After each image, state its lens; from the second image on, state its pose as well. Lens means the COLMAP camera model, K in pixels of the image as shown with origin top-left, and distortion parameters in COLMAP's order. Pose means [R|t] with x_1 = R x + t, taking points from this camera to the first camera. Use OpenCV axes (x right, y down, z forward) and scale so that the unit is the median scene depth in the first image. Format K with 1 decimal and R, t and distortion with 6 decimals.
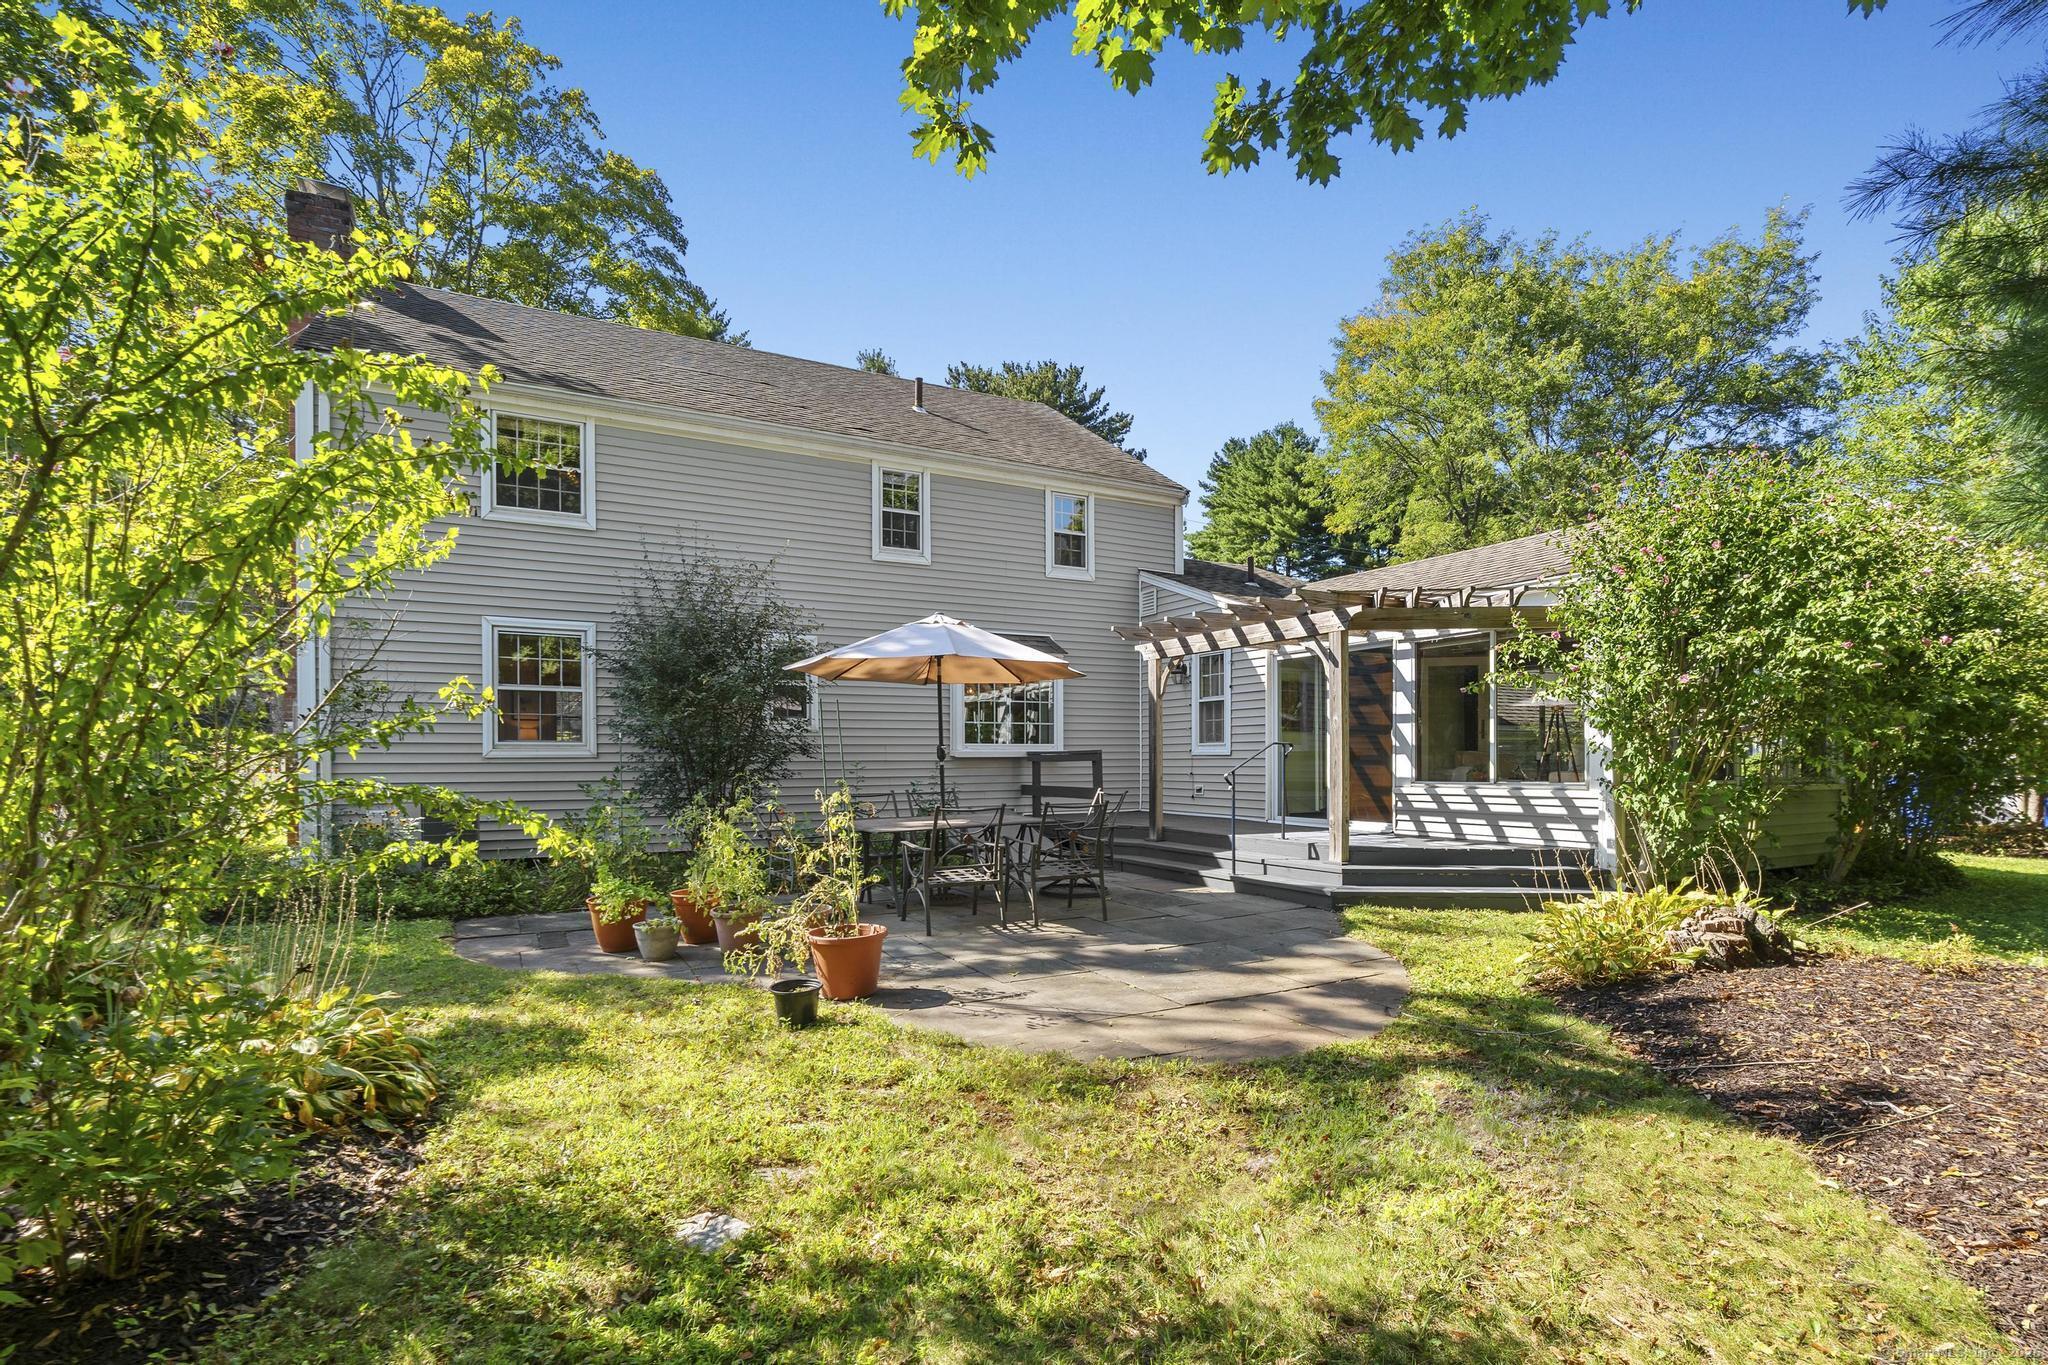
lens RADIAL K [[935.0, 0, 1043.5], [0, 935.0, 764.8], [0, 0, 1]] dist [-0.020281, -0.000362]
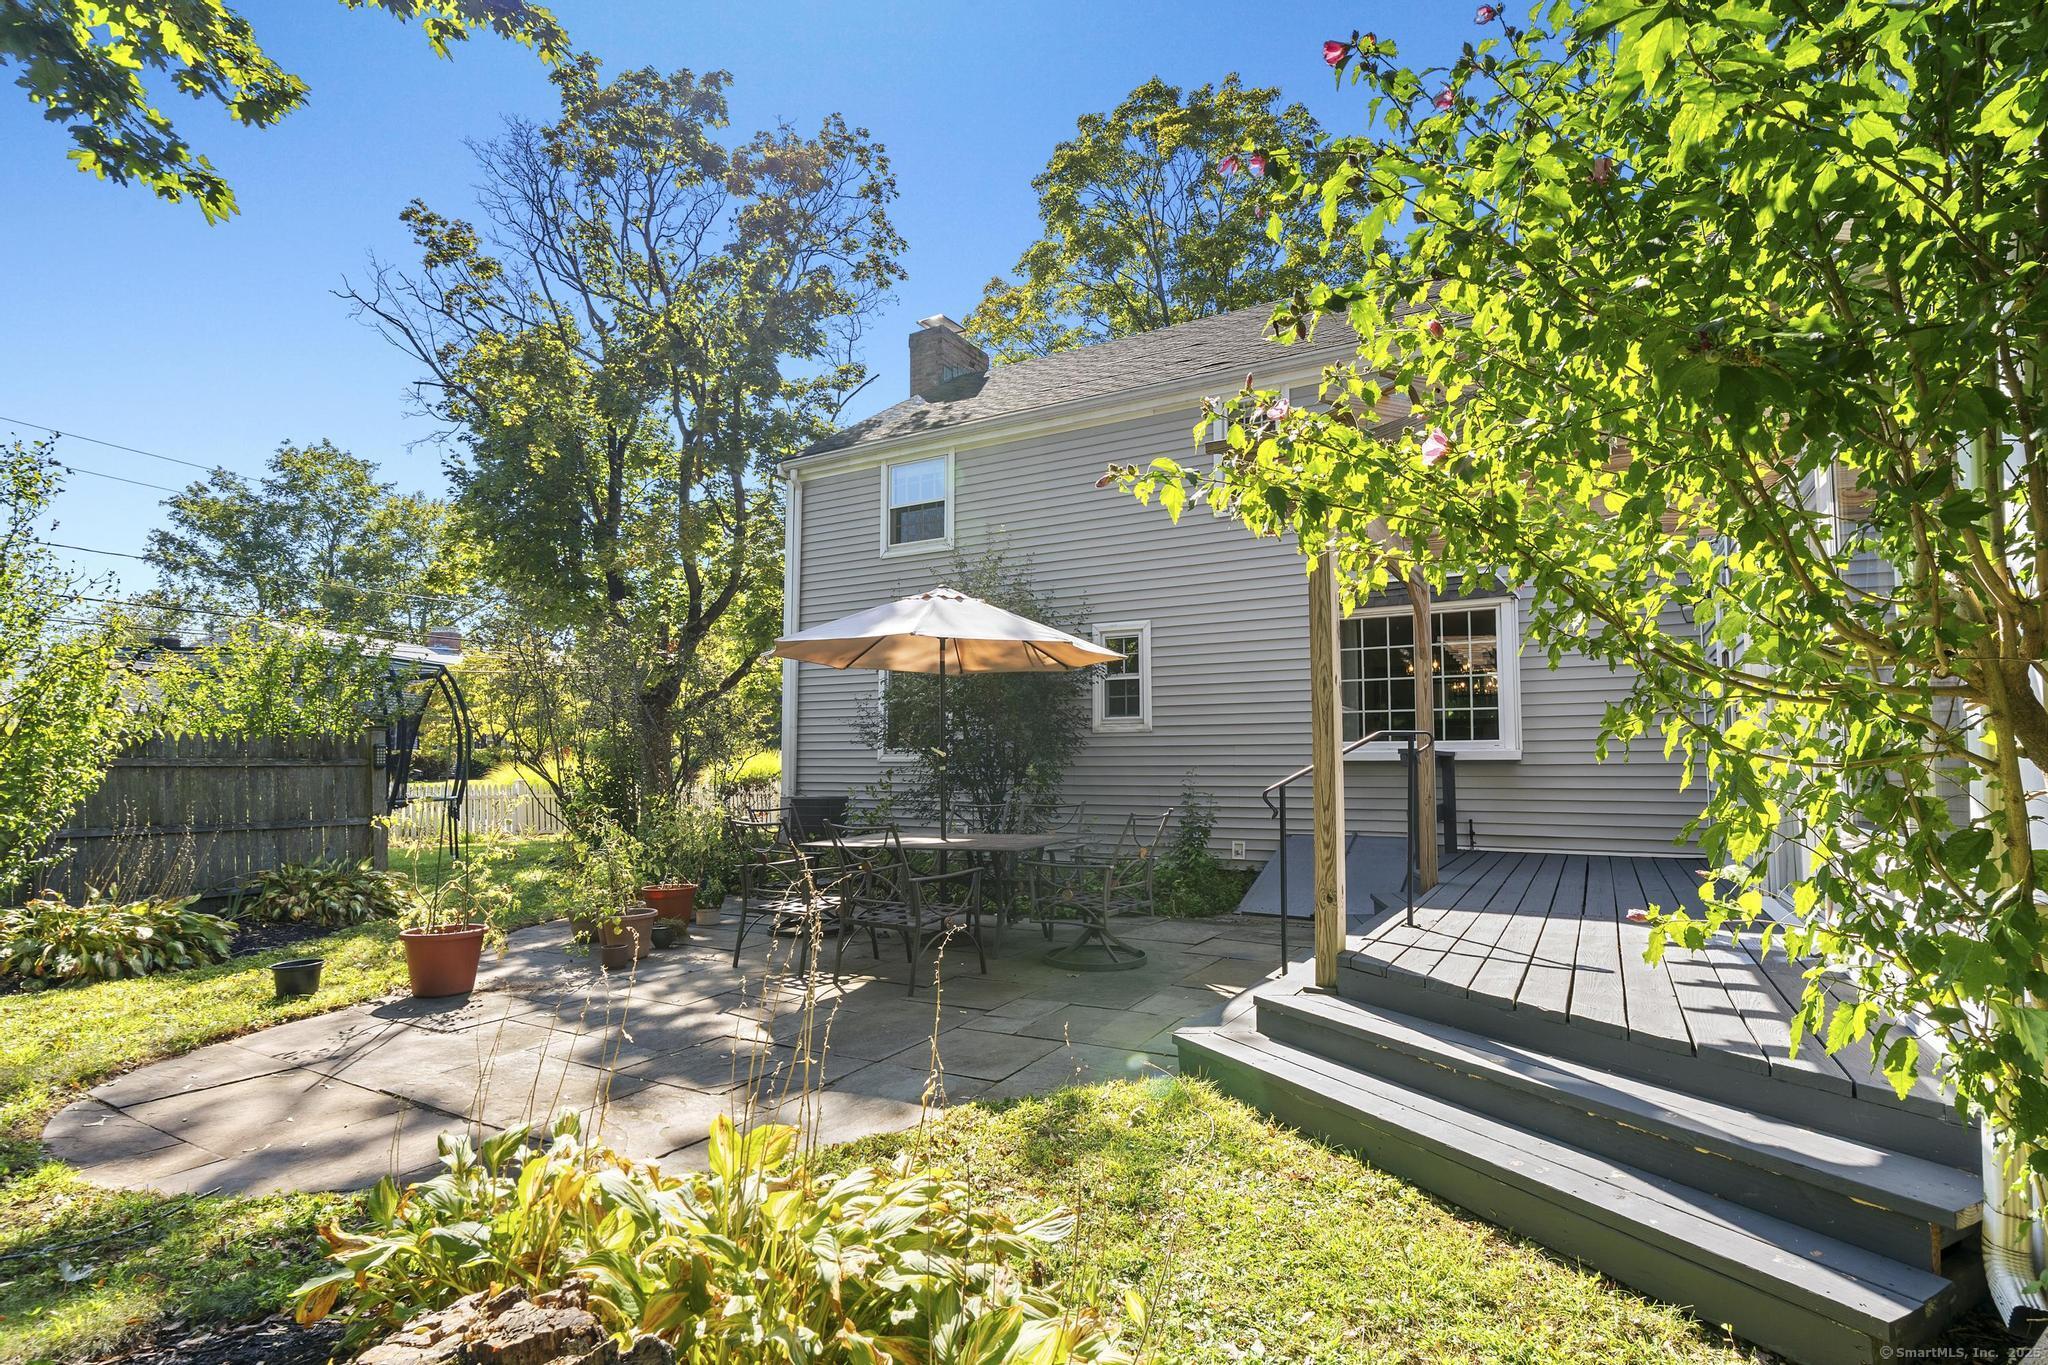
lens RADIAL K [[969.6, 0, 1028.0], [0, 969.6, 684.6], [0, 0, 1]] dist [0.000751, 0.000021]
pose [[0.541085, -0.066943, -0.838299, 0.900521], [-0.006135, 0.996486, -0.083536, -0.019014], [0.840946, 0.050343, 0.538773, 0.761940]]
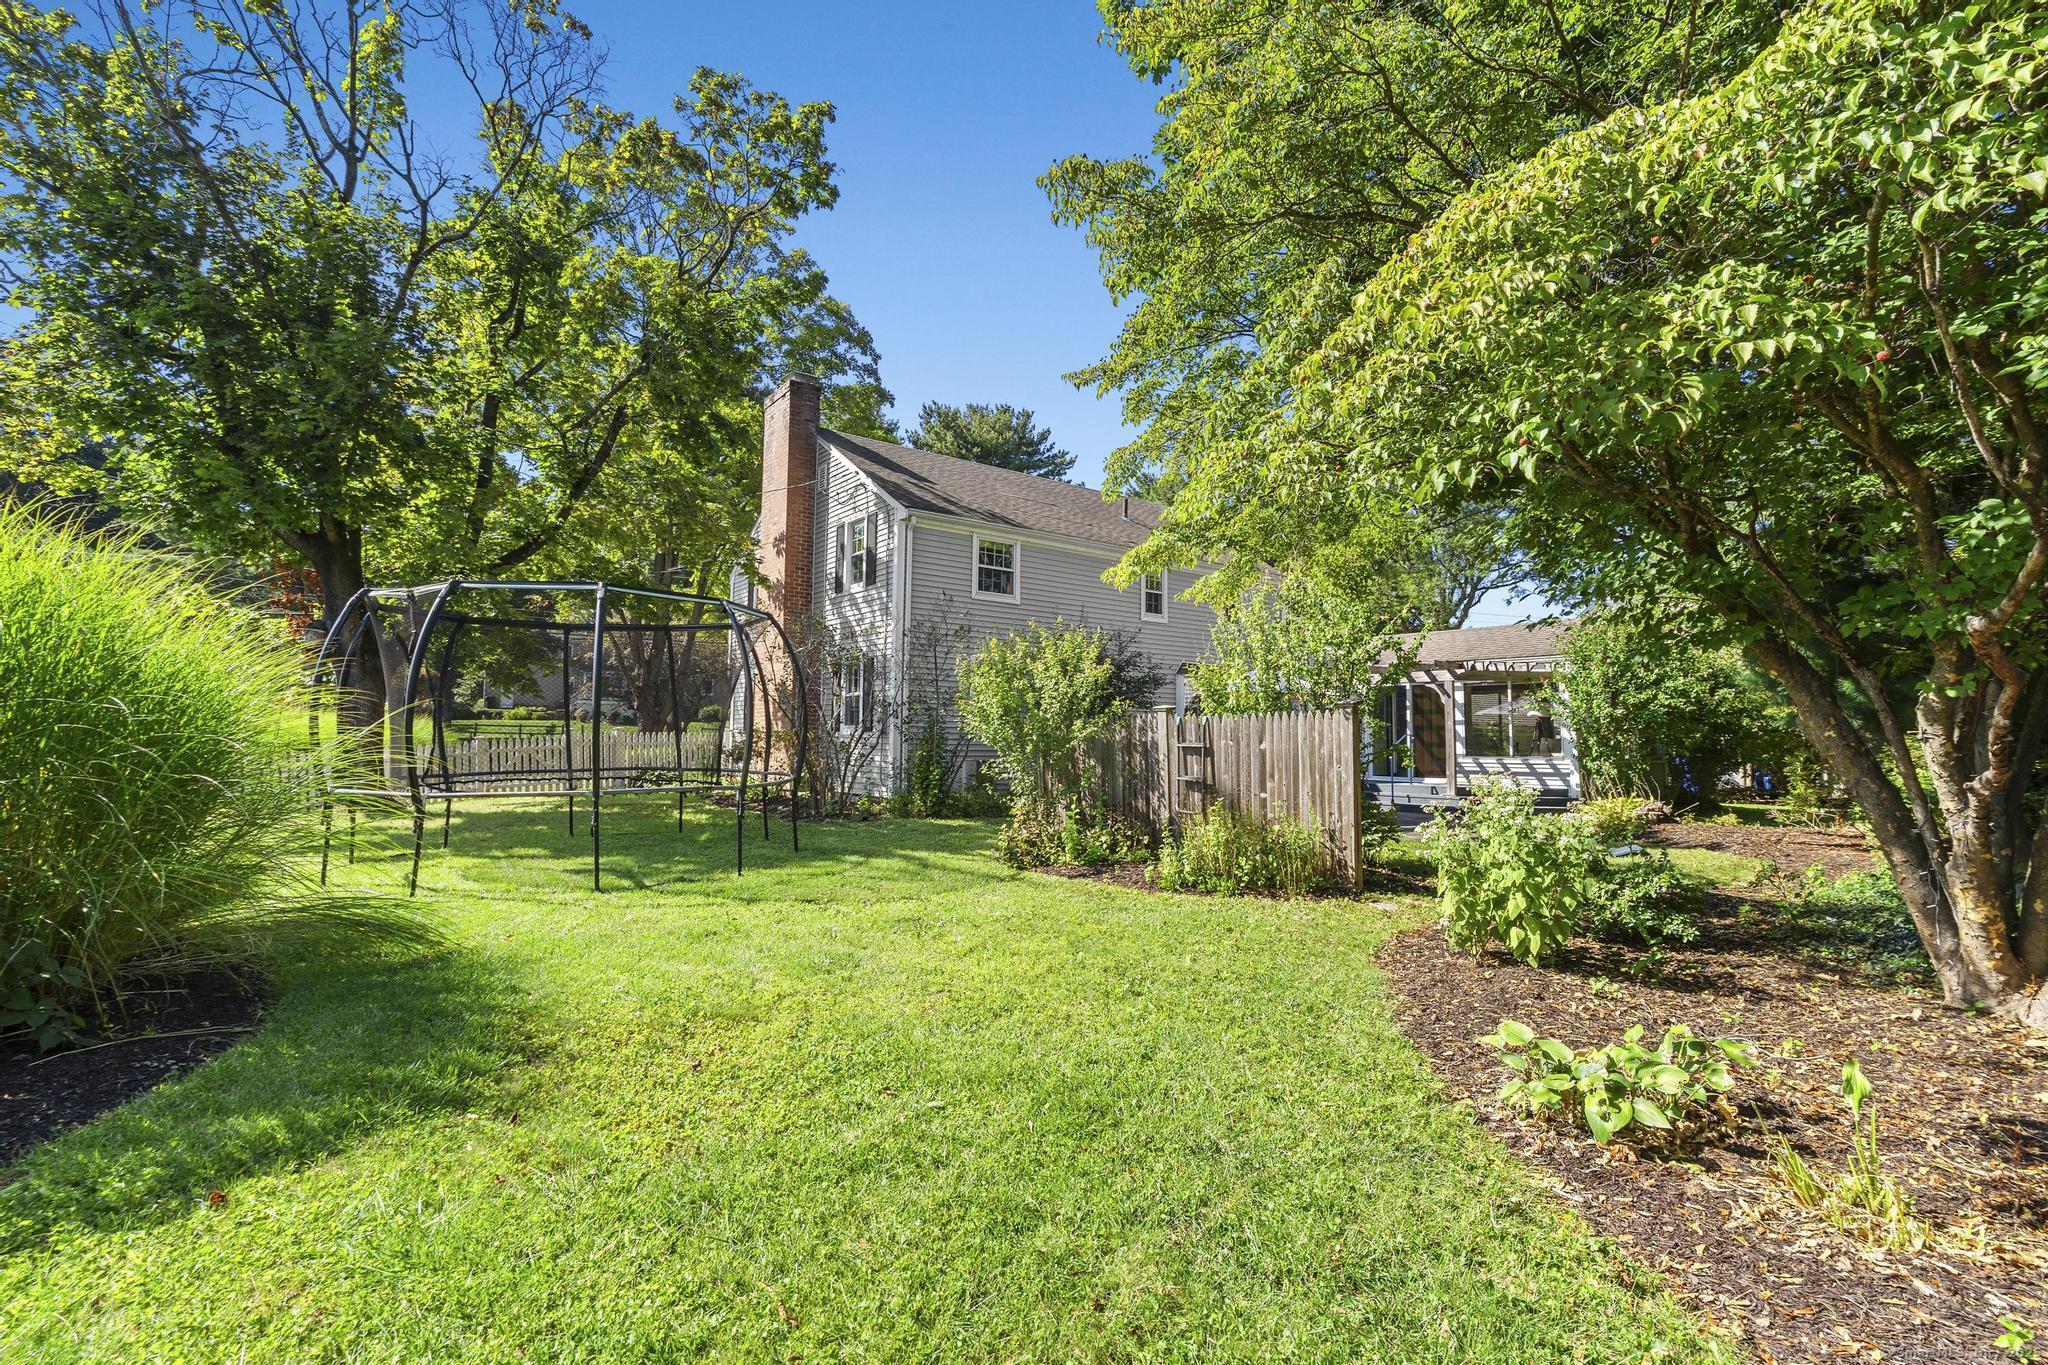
lens RADIAL K [[935.0, 0, 1026.3], [0, 935.0, 679.1], [0, 0, 1]] dist [-0.020281, -0.000362]
pose [[0.983826, 0.022844, 0.177662, -0.911320], [-0.010128, 0.997342, -0.072153, 0.007652], [-0.178838, 0.069187, 0.981443, -0.786524]]
